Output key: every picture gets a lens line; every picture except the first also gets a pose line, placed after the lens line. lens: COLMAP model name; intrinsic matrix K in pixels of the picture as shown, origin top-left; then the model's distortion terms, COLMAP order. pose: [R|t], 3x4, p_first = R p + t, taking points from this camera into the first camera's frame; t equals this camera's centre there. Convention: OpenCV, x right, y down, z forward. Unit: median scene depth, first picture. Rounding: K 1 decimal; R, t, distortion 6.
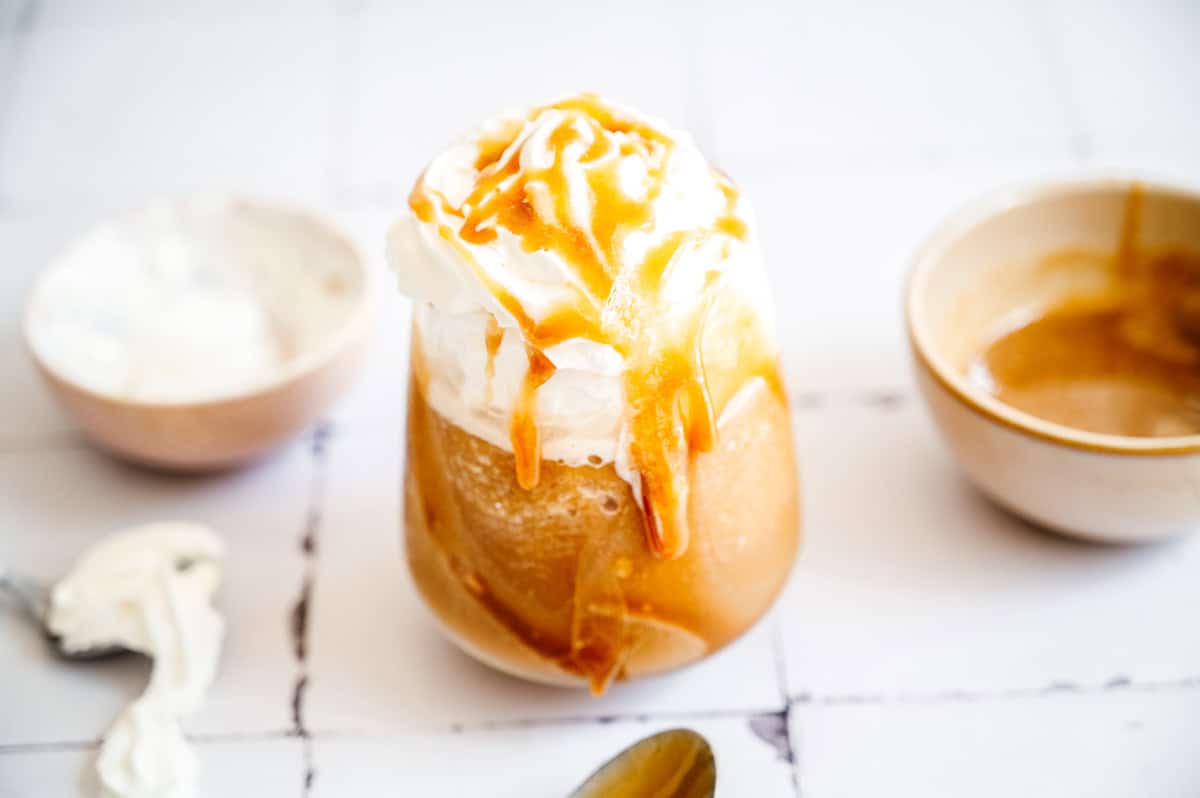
lens RADIAL K [[2421.1, 0, 600.0], [0, 2421.1, 399.0], [0, 0, 1]] dist [0.186785, -0.098906]
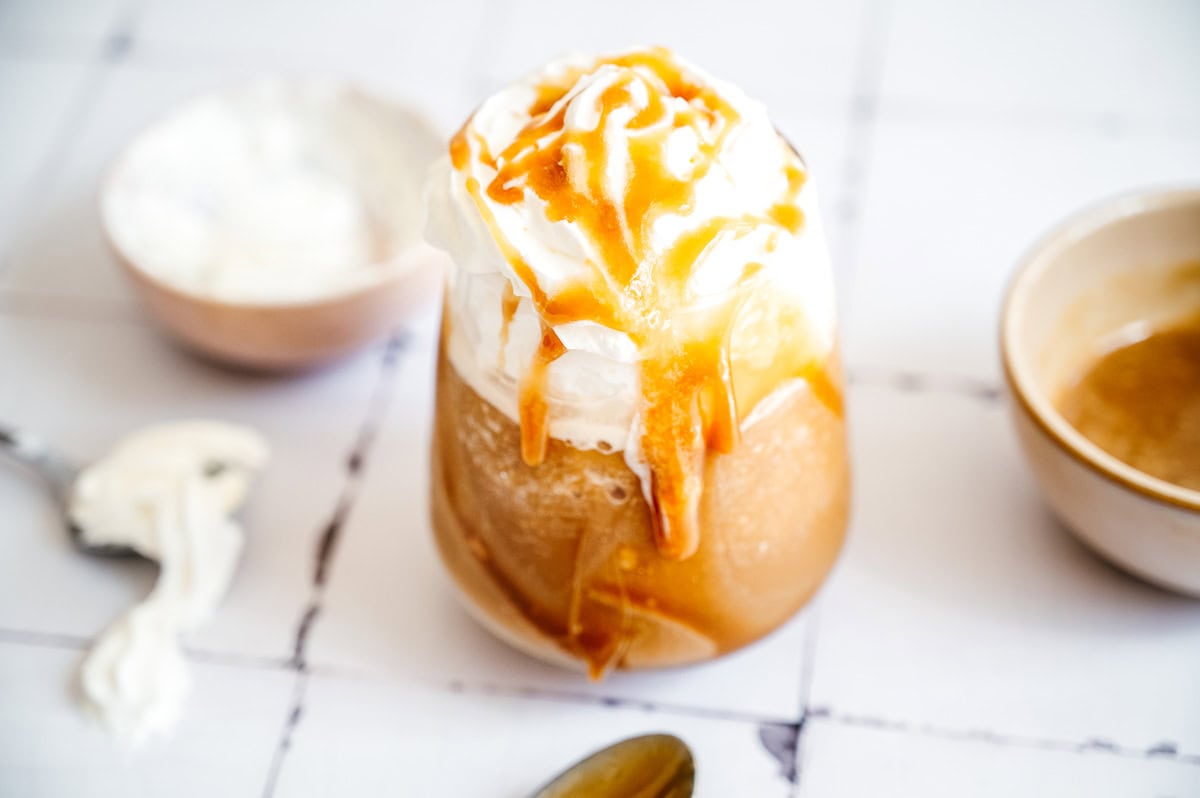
lens RADIAL K [[2421.1, 0, 600.0], [0, 2421.1, 399.0], [0, 0, 1]] dist [0.186785, -0.098906]
pose [[0.982943, 0.143053, -0.115584, 0.100603], [-0.134453, 0.987758, 0.079095, -0.065620], [0.125484, -0.062205, 0.990144, 0.074385]]
